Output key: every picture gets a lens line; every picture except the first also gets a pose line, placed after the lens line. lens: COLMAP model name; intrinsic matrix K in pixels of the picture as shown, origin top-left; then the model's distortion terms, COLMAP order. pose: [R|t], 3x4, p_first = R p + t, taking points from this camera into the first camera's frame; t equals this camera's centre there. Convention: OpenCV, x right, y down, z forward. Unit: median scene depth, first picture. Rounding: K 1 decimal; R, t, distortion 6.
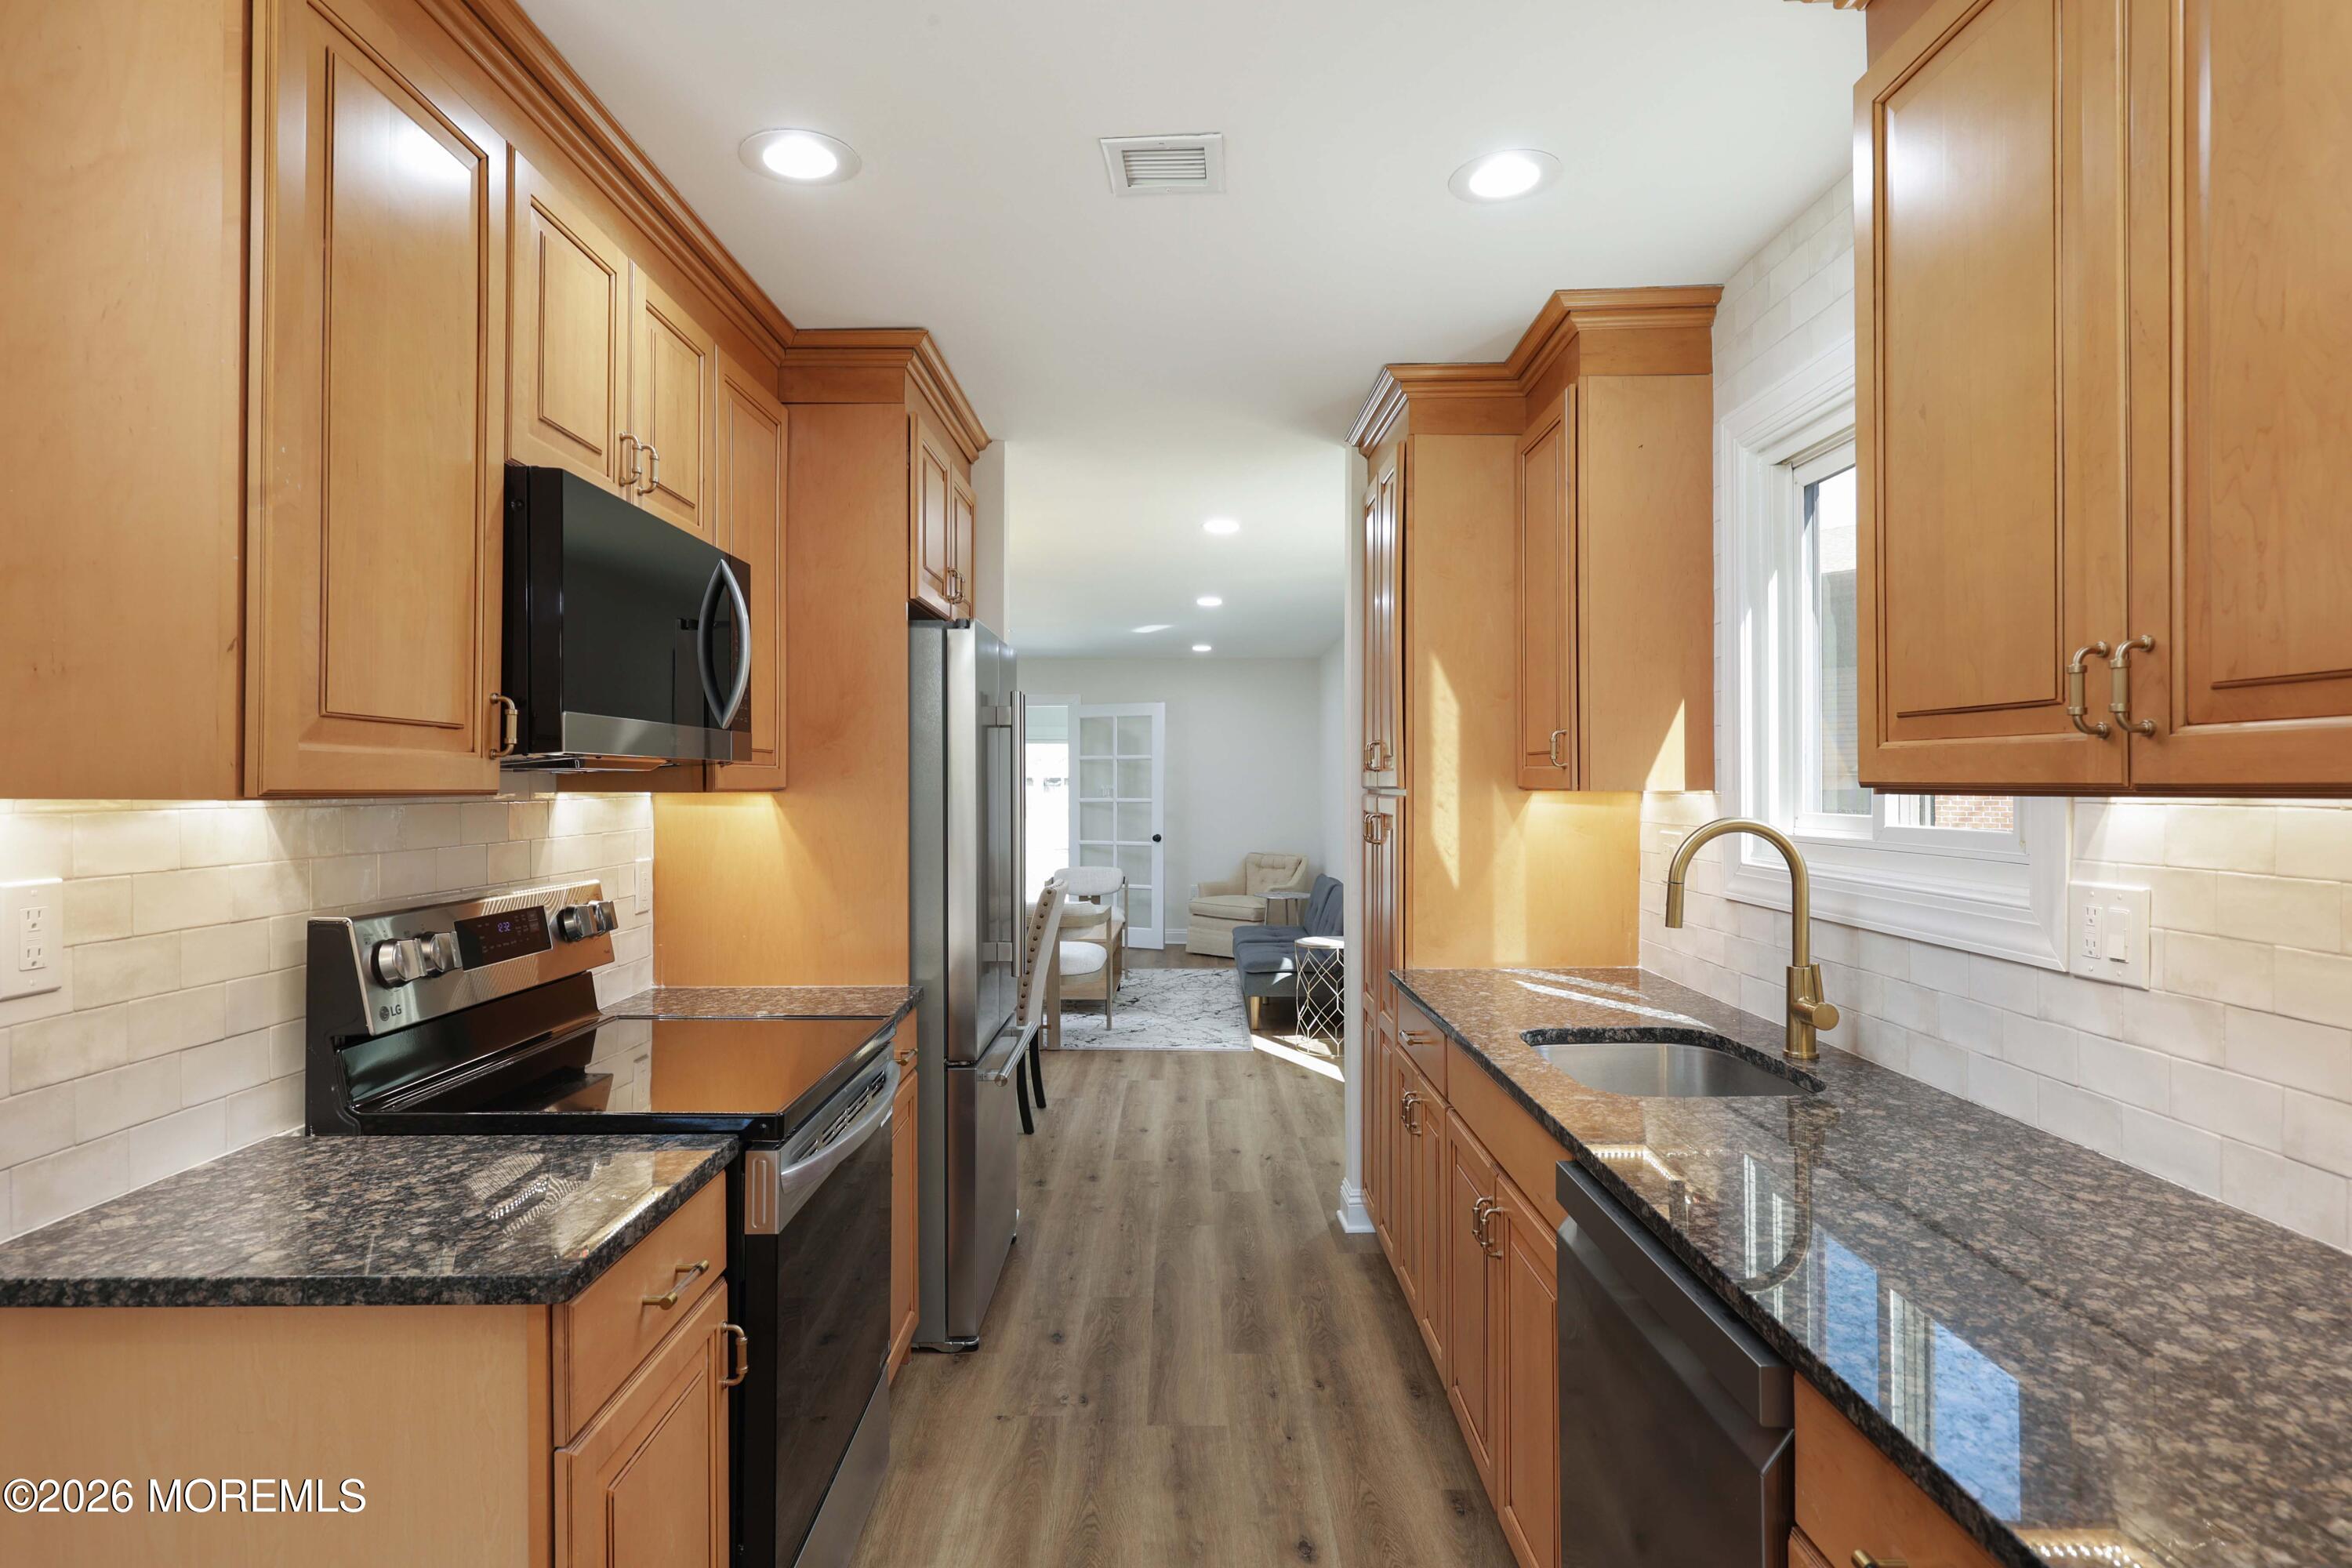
lens RADIAL K [[1296.0, 0, 1183.1], [0, 1296.0, 788.9], [0, 0, 1]] dist [-0.000882, 0.002875]
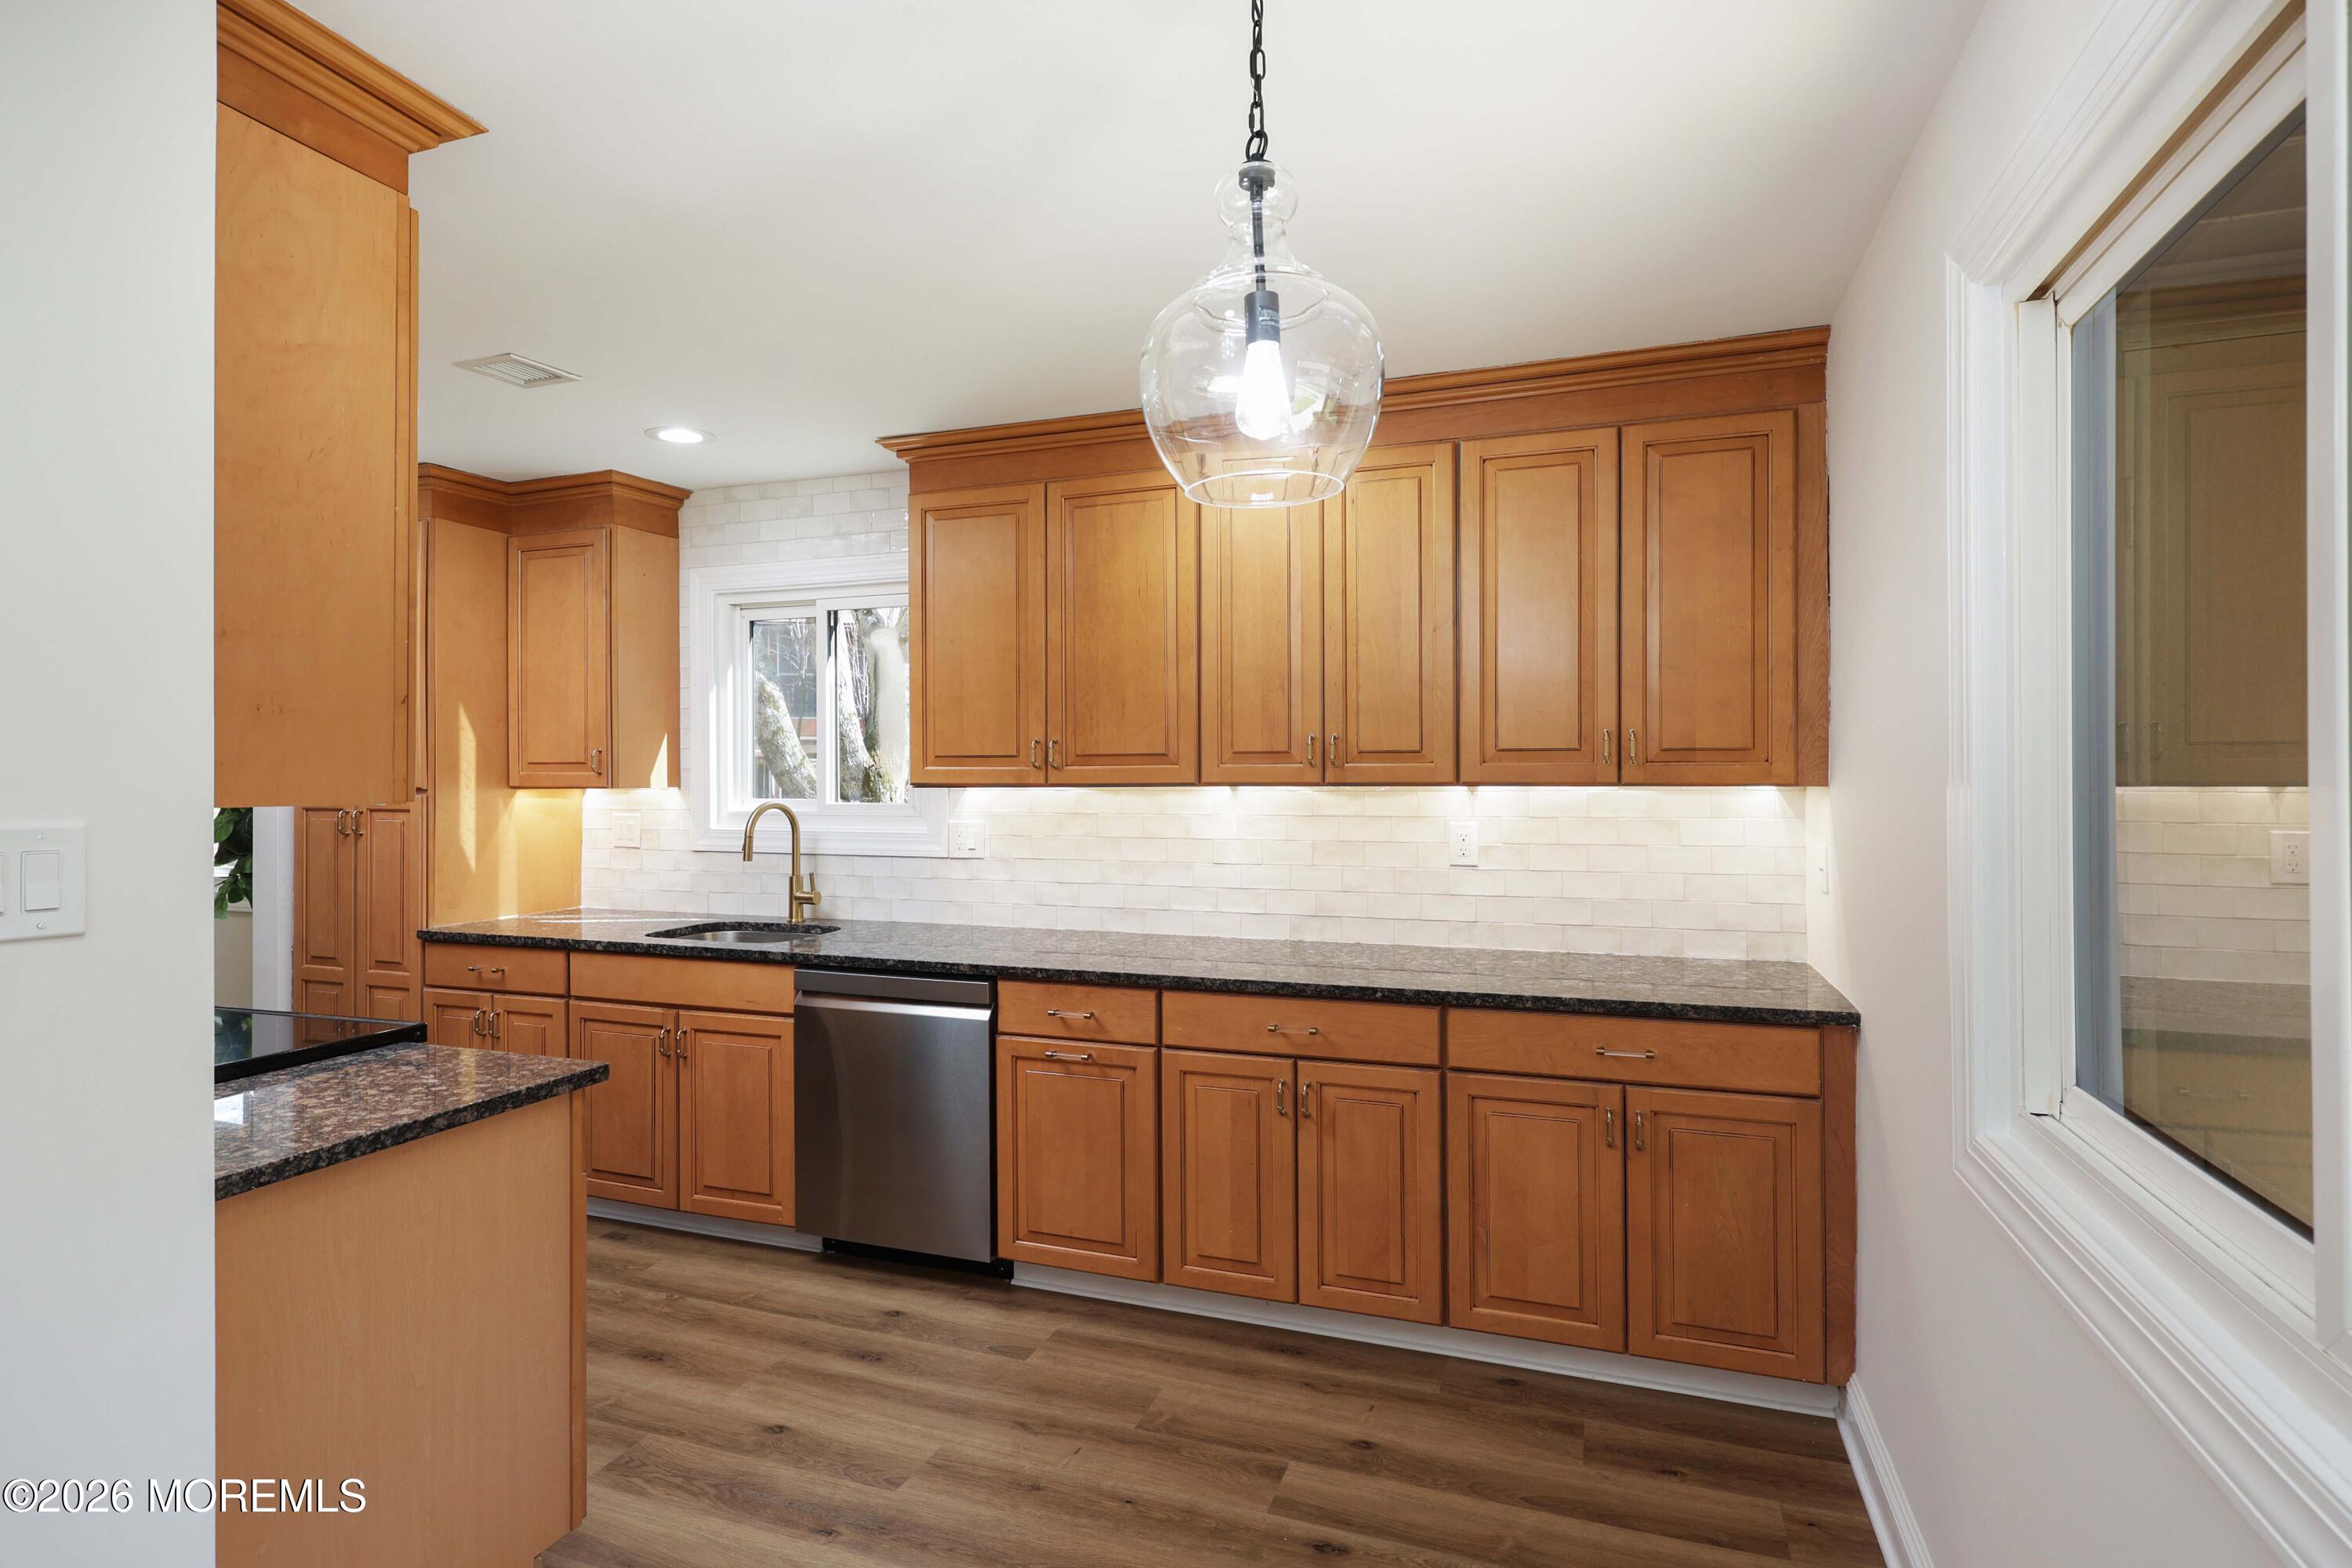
lens RADIAL K [[1102.0, 0, 1227.9], [0, 1102.0, 768.9], [0, 0, 1]] dist [0.006664, -0.000540]
pose [[0.321781, 0.006021, 0.946795, -0.866499], [0.007029, 0.999937, -0.008748, -0.006241], [-0.946788, 0.009470, 0.321719, -0.158270]]
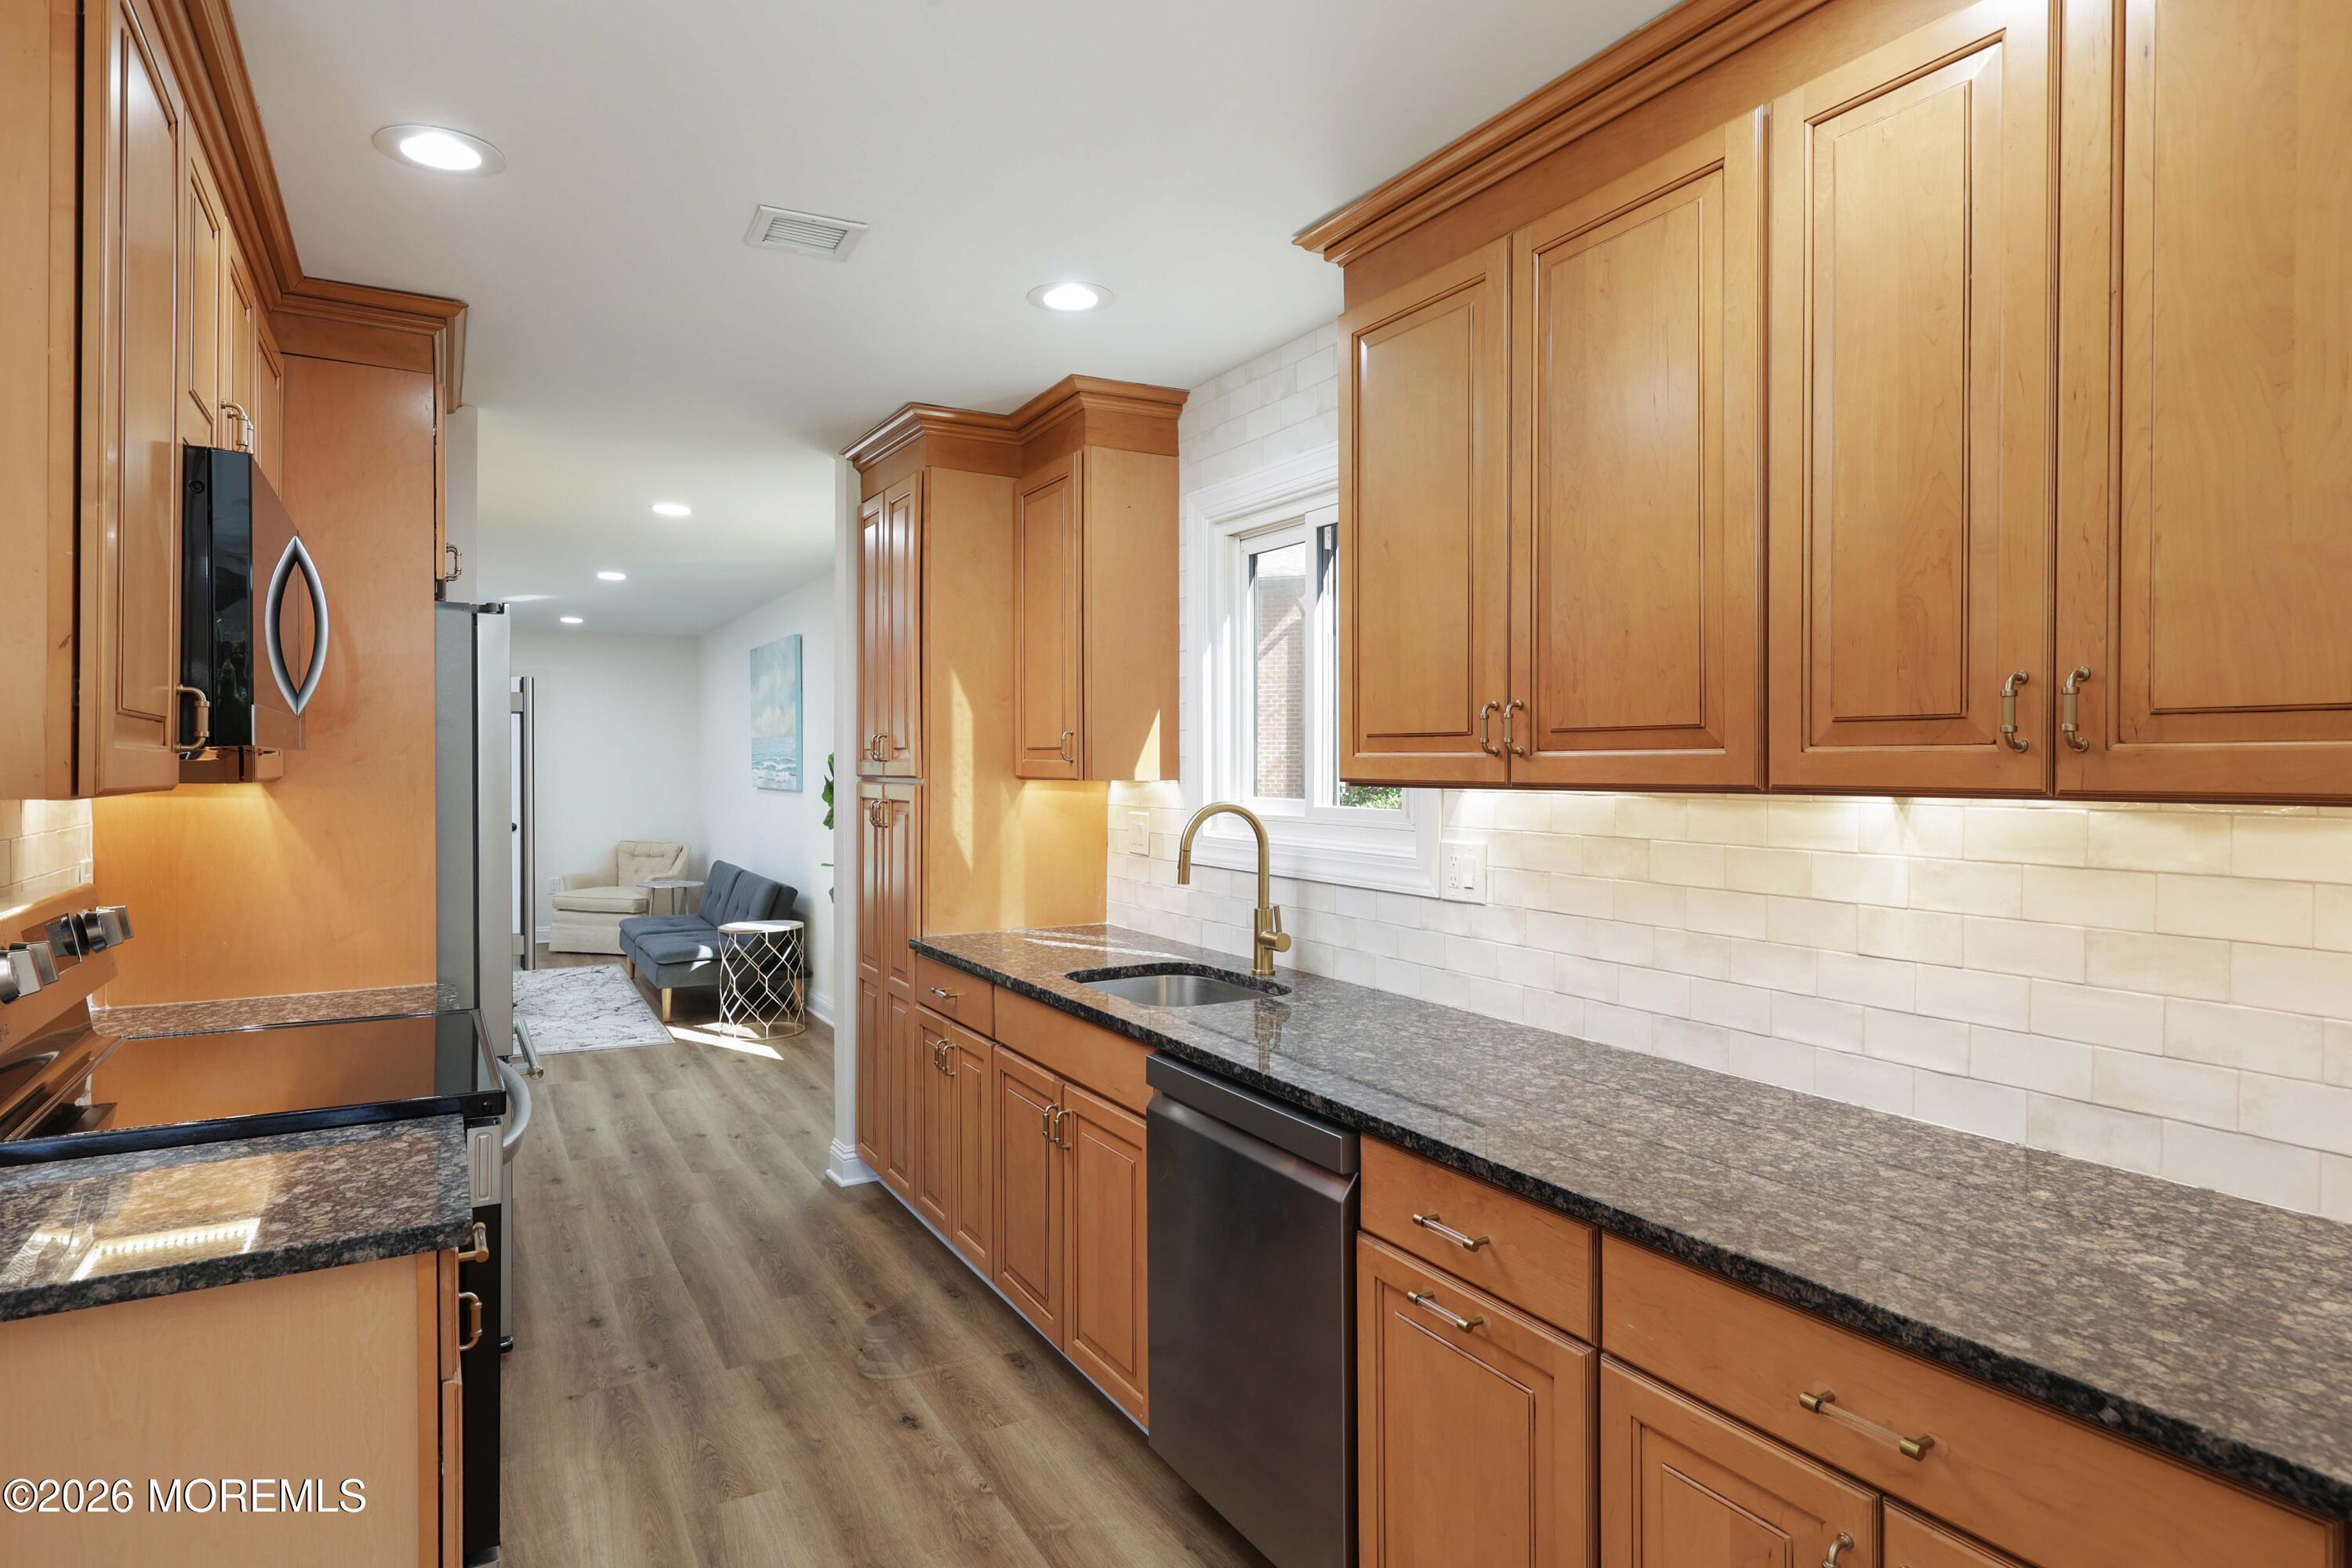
lens RADIAL K [[1296.0, 0, 1256.9], [0, 1296.0, 781.1], [0, 0, 1]] dist [-0.000882, 0.002875]
pose [[0.846133, -0.000038, 0.532971, -0.257710], [-0.003857, 0.999973, 0.006194, -0.007710], [-0.532957, -0.007296, 0.846111, -0.162508]]
